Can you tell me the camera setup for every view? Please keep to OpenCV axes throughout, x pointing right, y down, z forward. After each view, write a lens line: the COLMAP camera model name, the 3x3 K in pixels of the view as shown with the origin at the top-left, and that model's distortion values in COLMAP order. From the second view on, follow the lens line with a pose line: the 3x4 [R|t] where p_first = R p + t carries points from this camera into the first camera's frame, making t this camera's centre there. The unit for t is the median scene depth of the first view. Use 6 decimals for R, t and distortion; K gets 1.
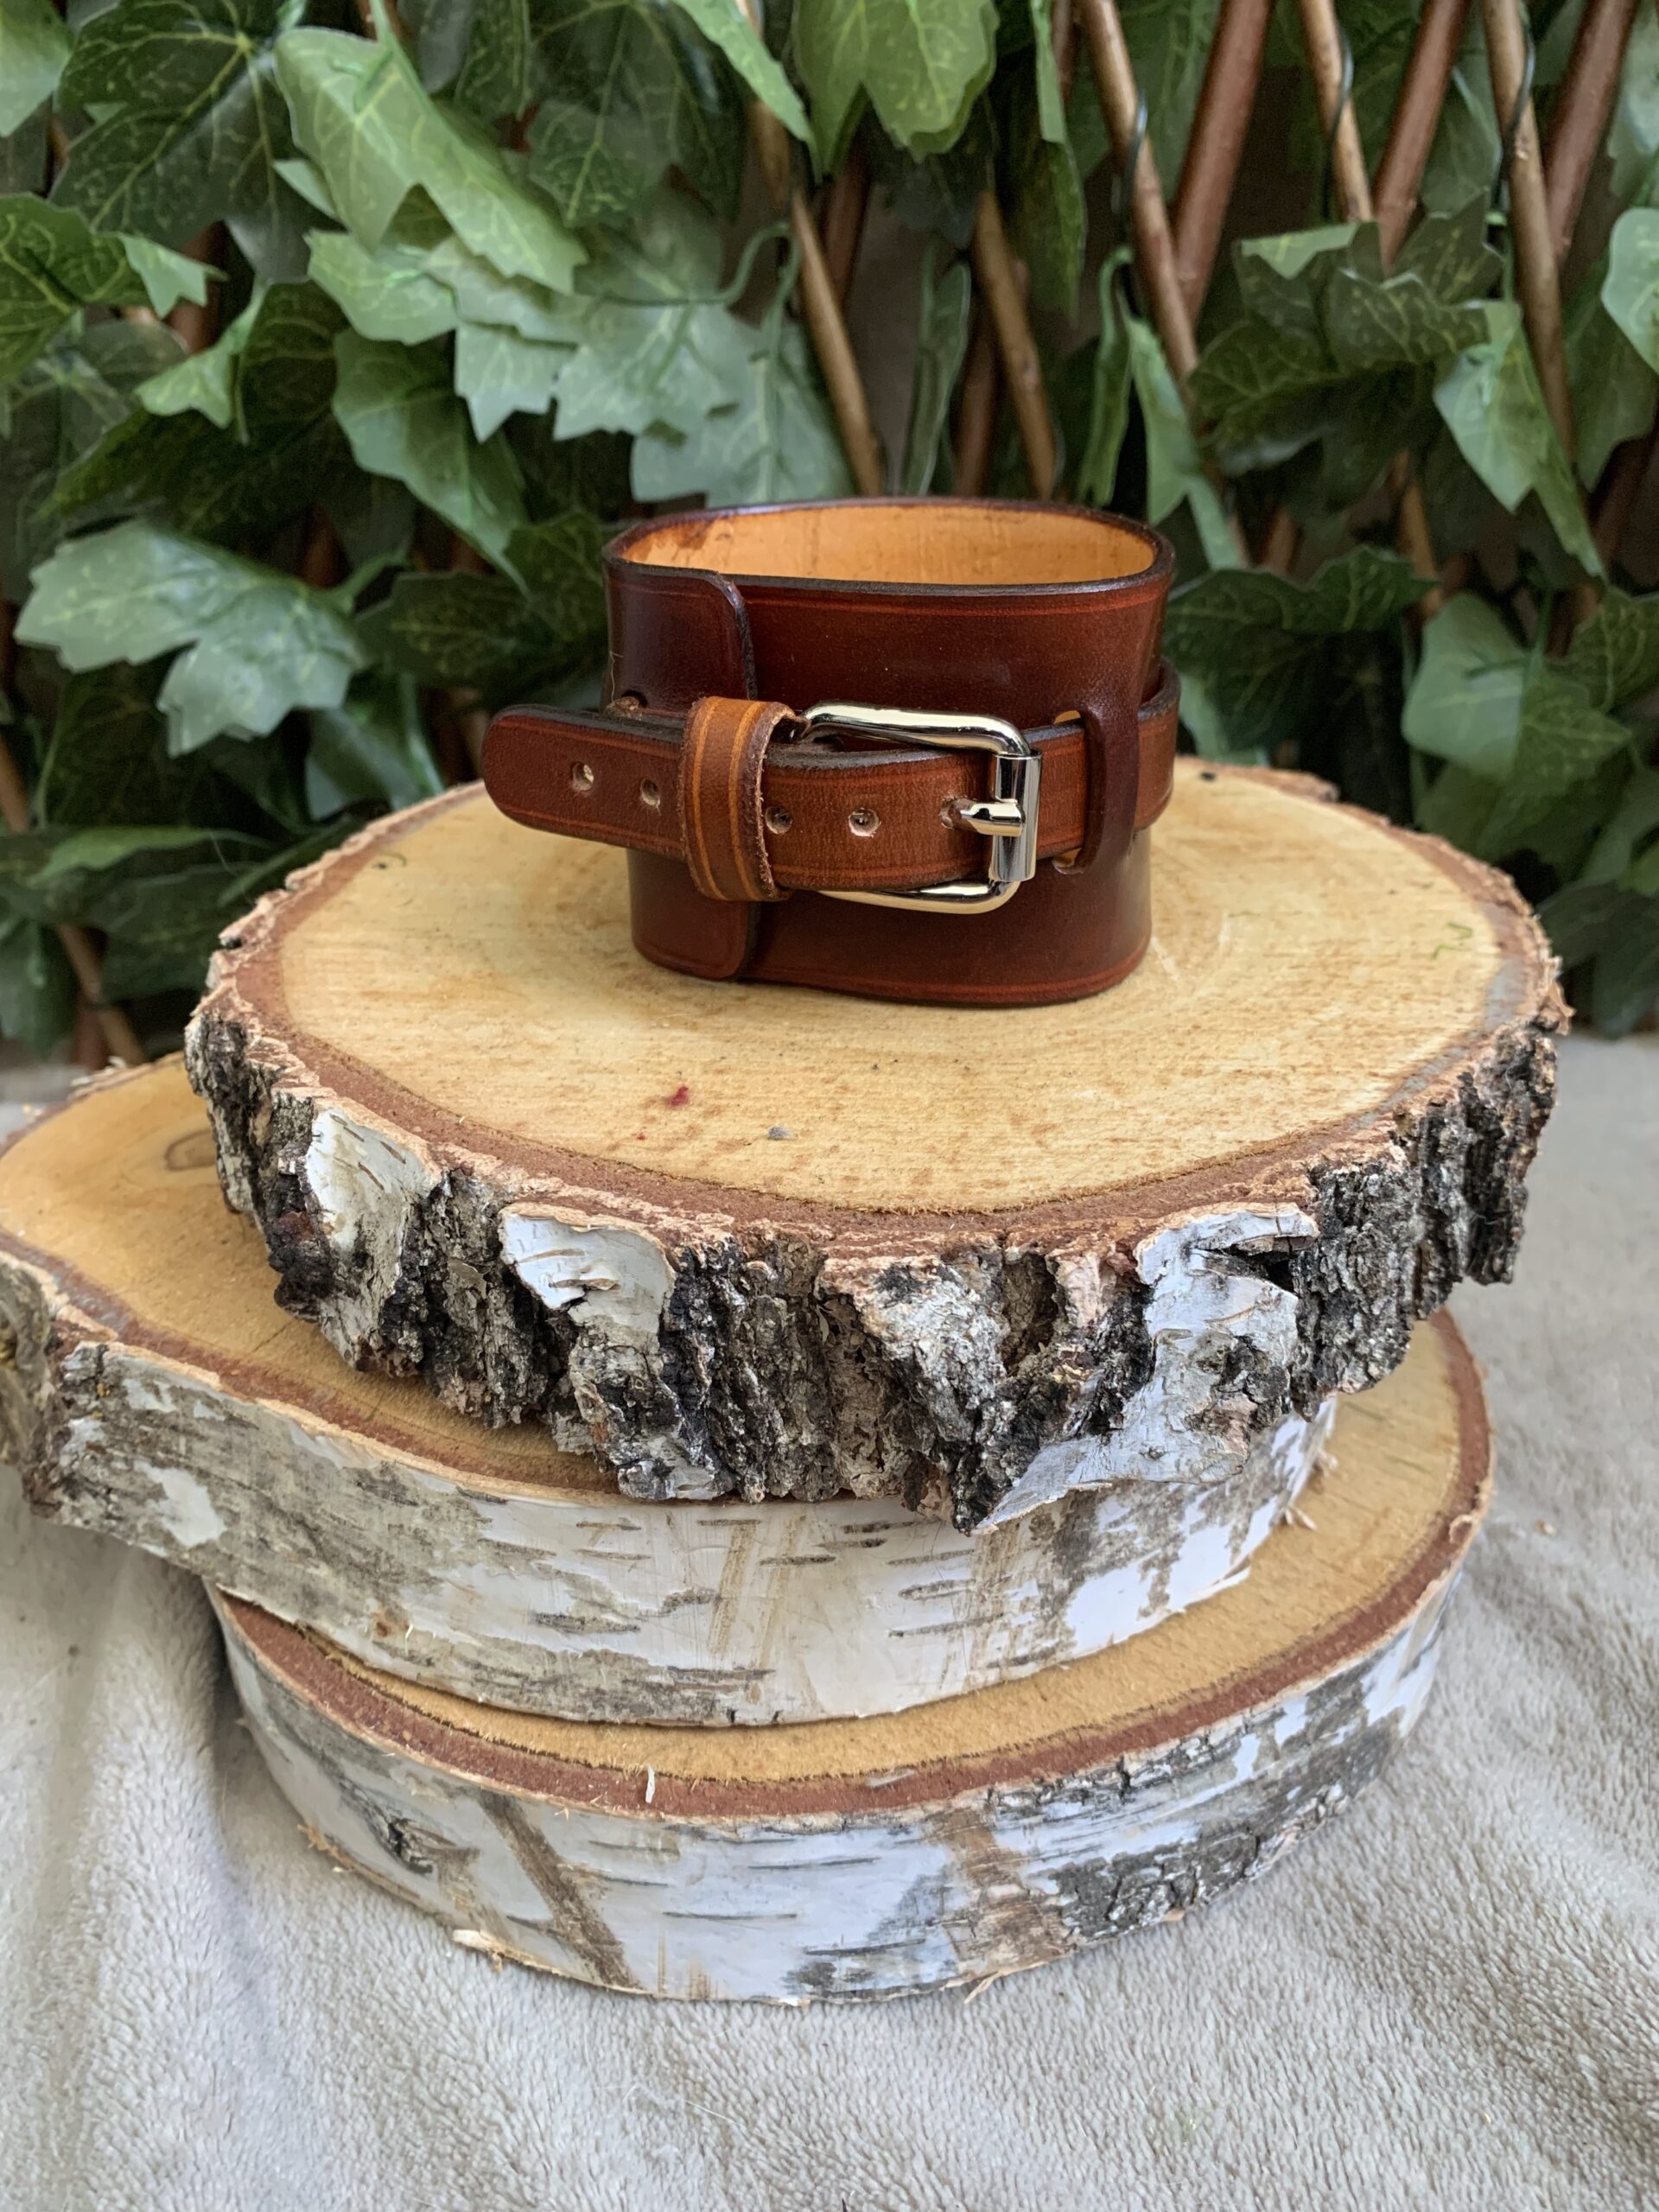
lens RADIAL K [[1682.2, 0, 844.8], [0, 1682.2, 1101.5], [0, 0, 1]] dist [0.125947, -0.330389]
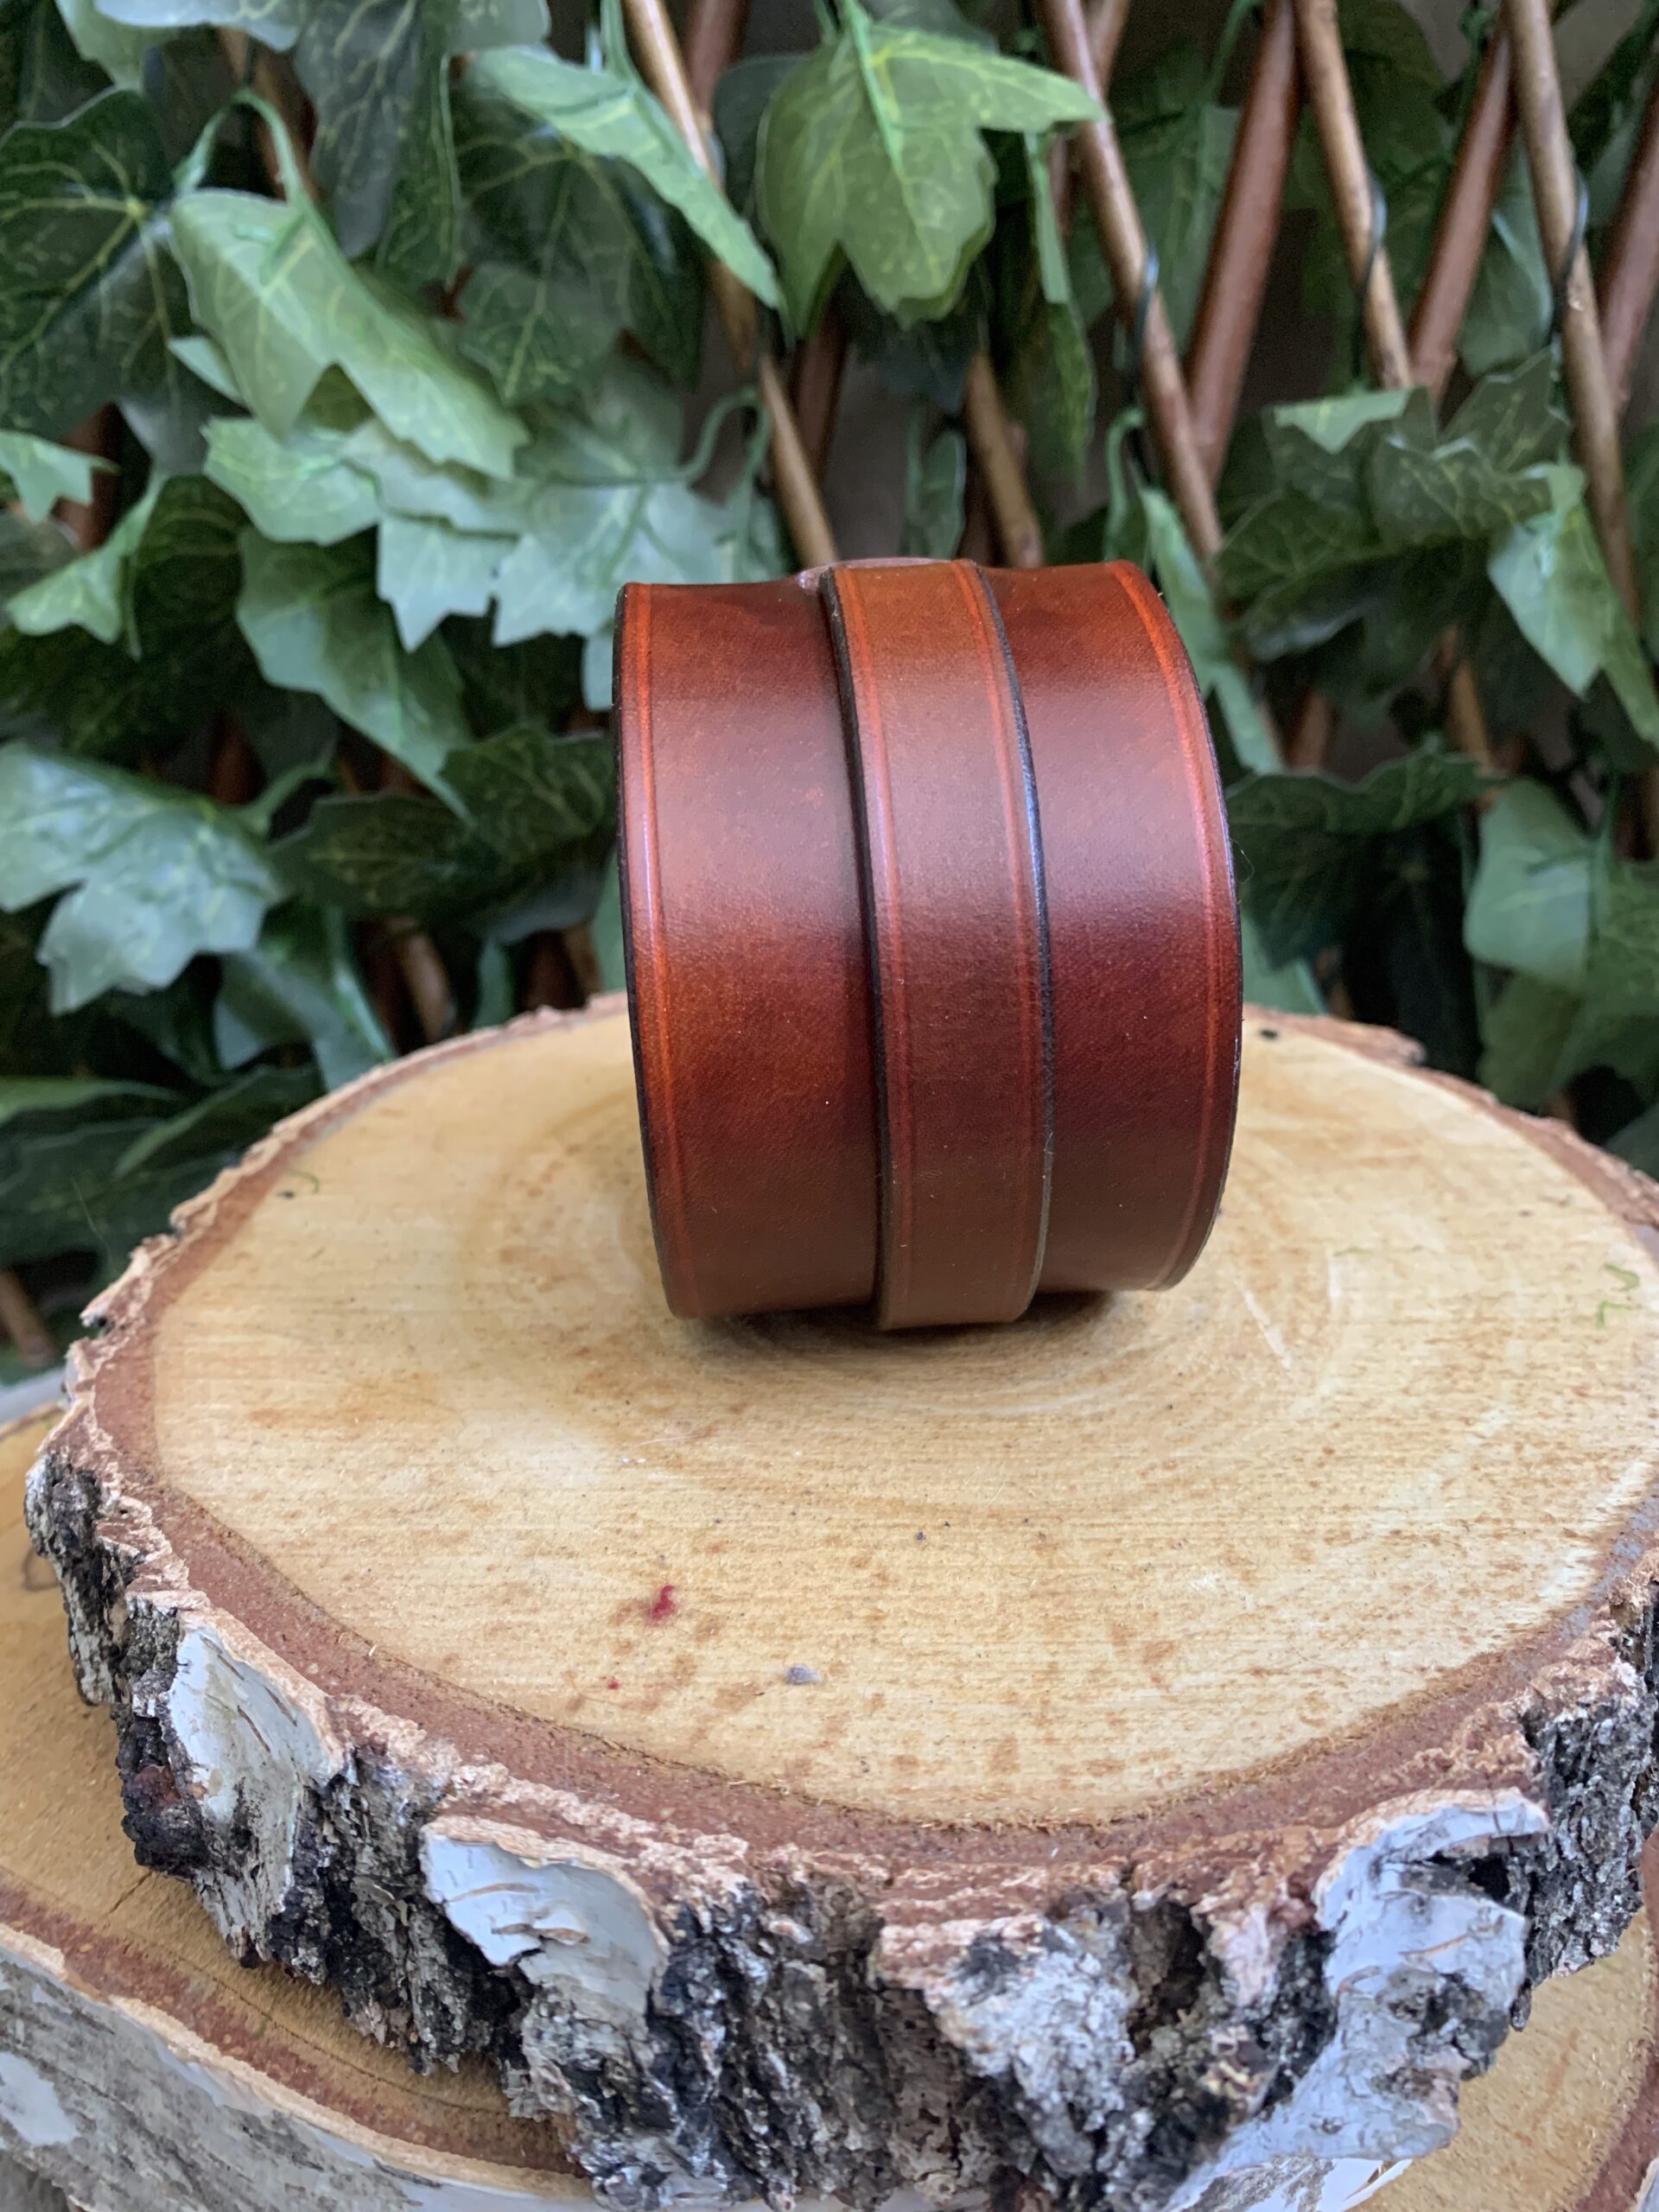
lens RADIAL K [[1736.4, 0, 824.1], [0, 1736.4, 1096.8], [0, 0, 1]] dist [-0.052973, 0.059937]
pose [[0.999674, -0.022431, 0.012206, -0.034024], [0.023070, 0.998219, -0.055007, -0.199357], [-0.010951, 0.055271, 0.998411, 0.243784]]
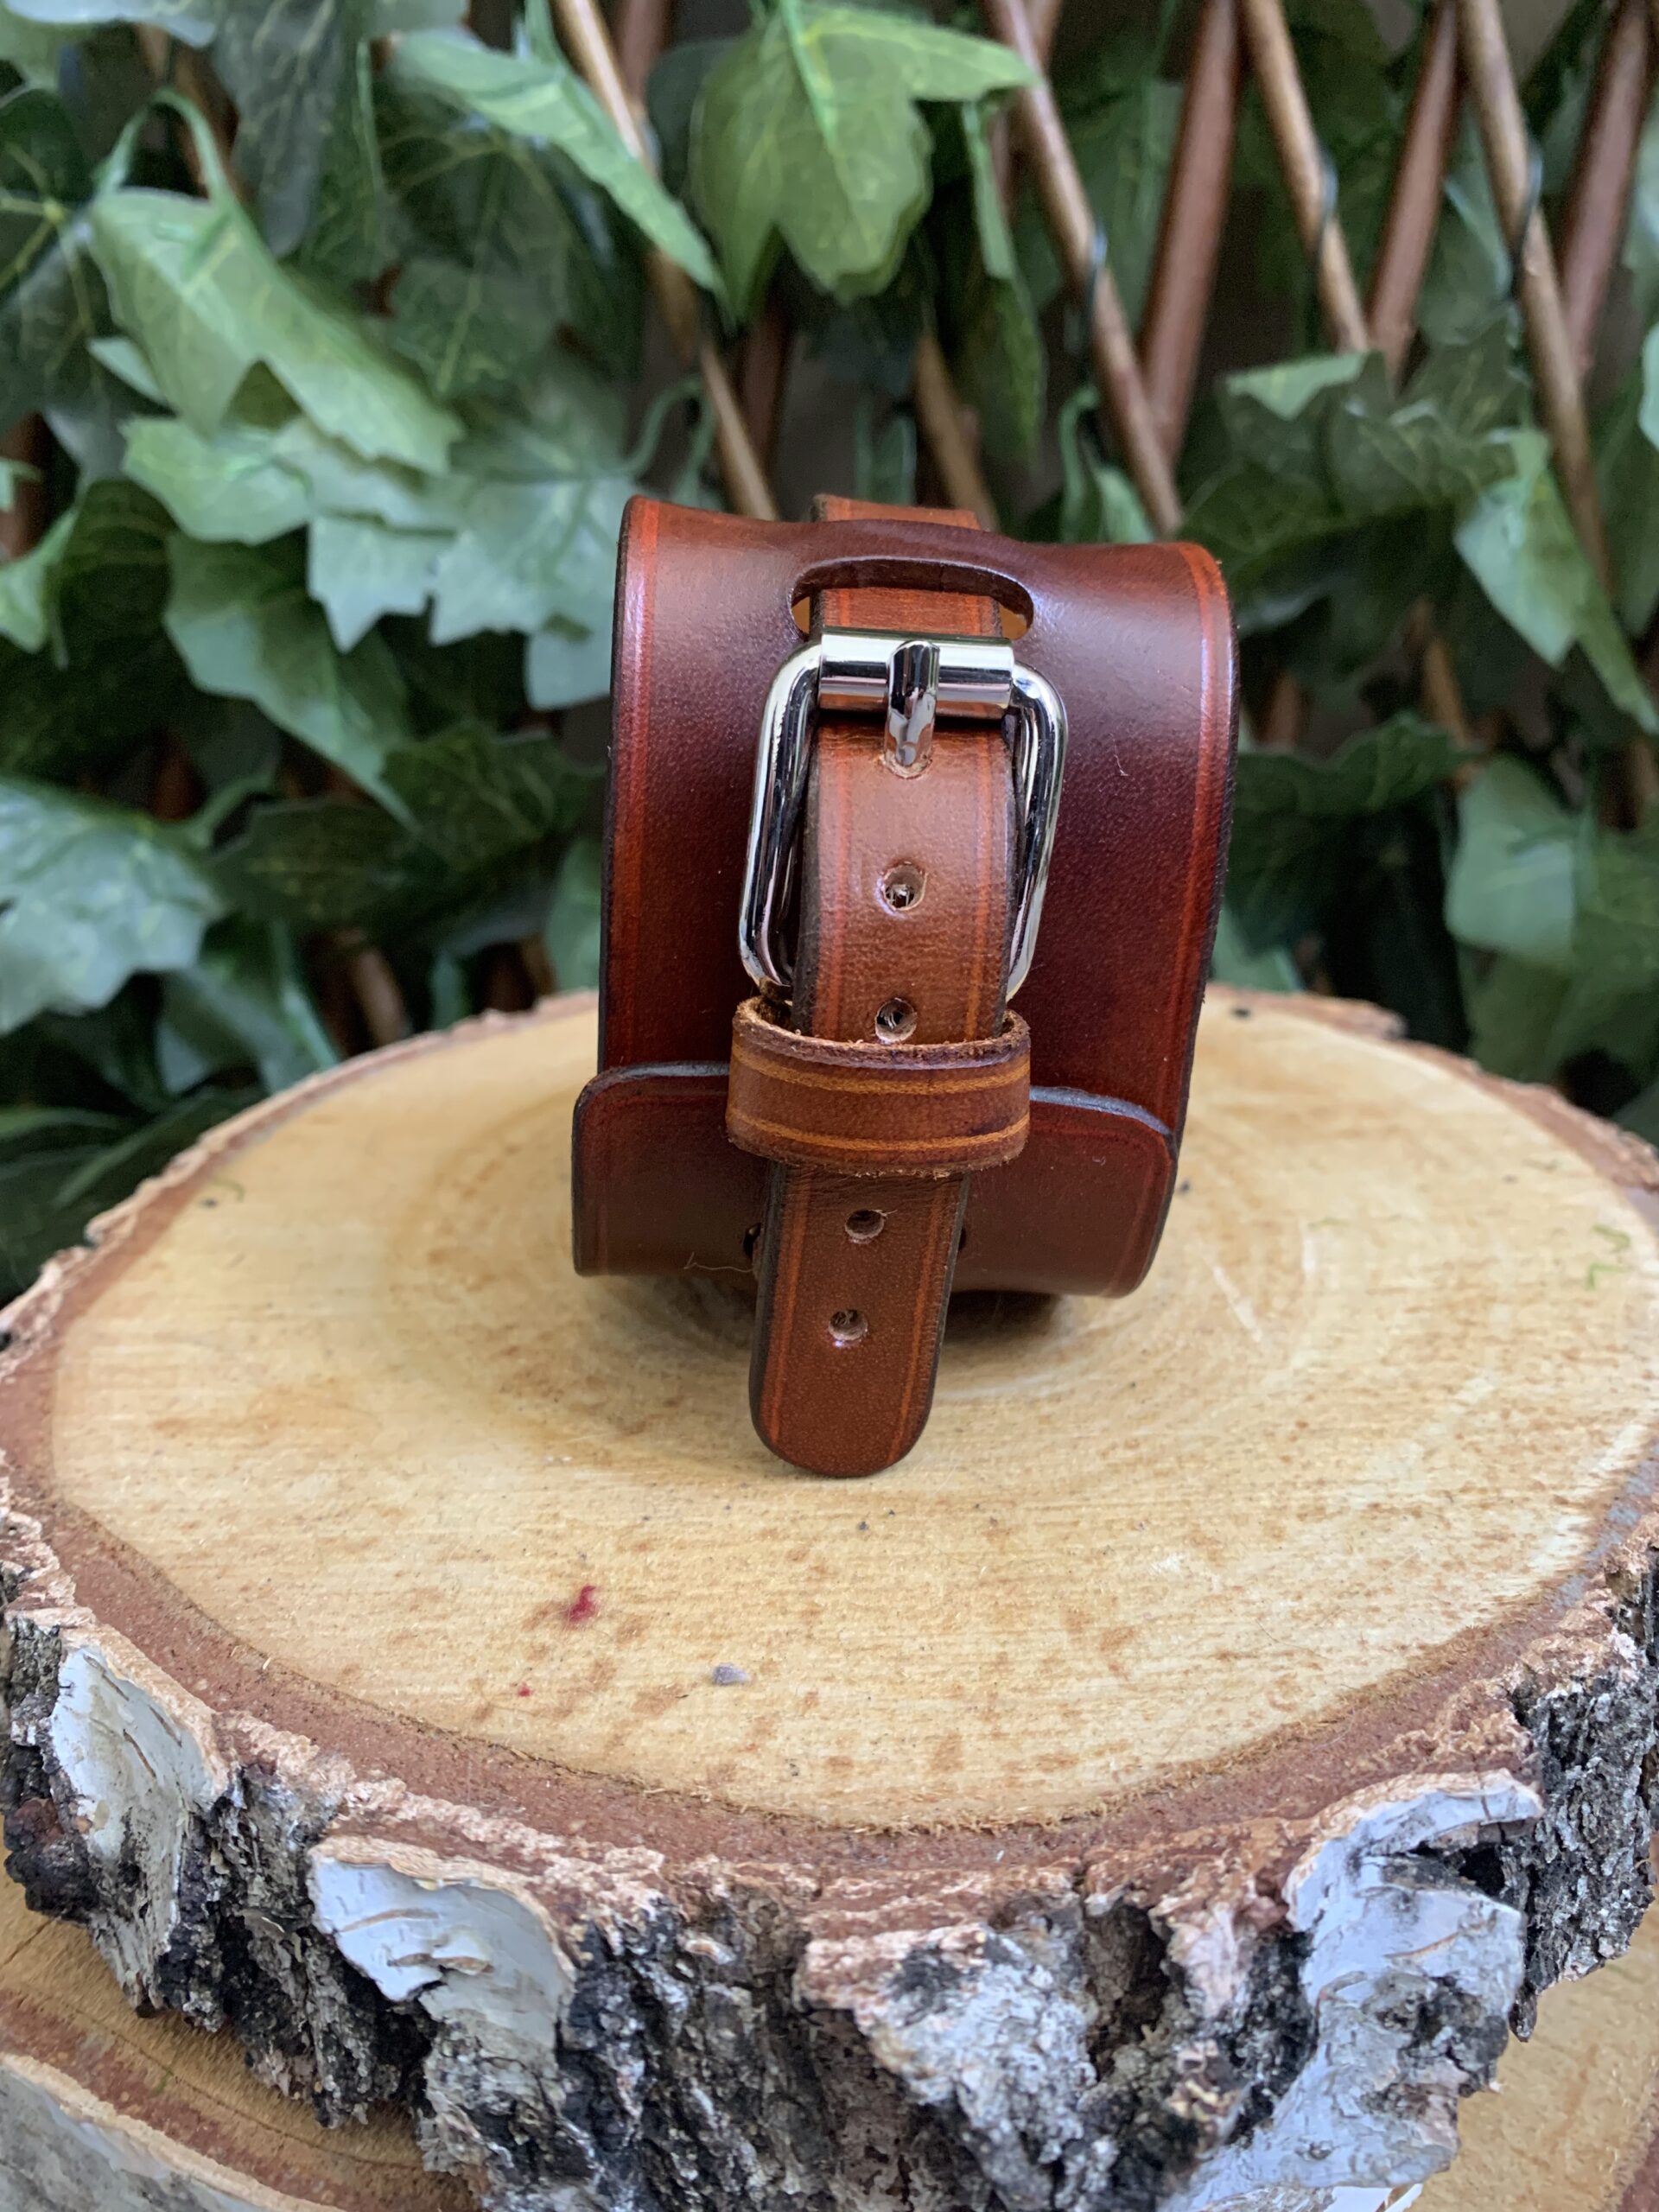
lens RADIAL K [[1748.2, 0, 833.7], [0, 1748.2, 1096.6], [0, 0, 1]] dist [-0.055709, 0.057966]
pose [[0.998474, -0.052948, 0.015673, 0.004714], [0.054048, 0.995252, -0.080942, -0.159697], [-0.011313, 0.081666, 0.996596, 0.297850]]
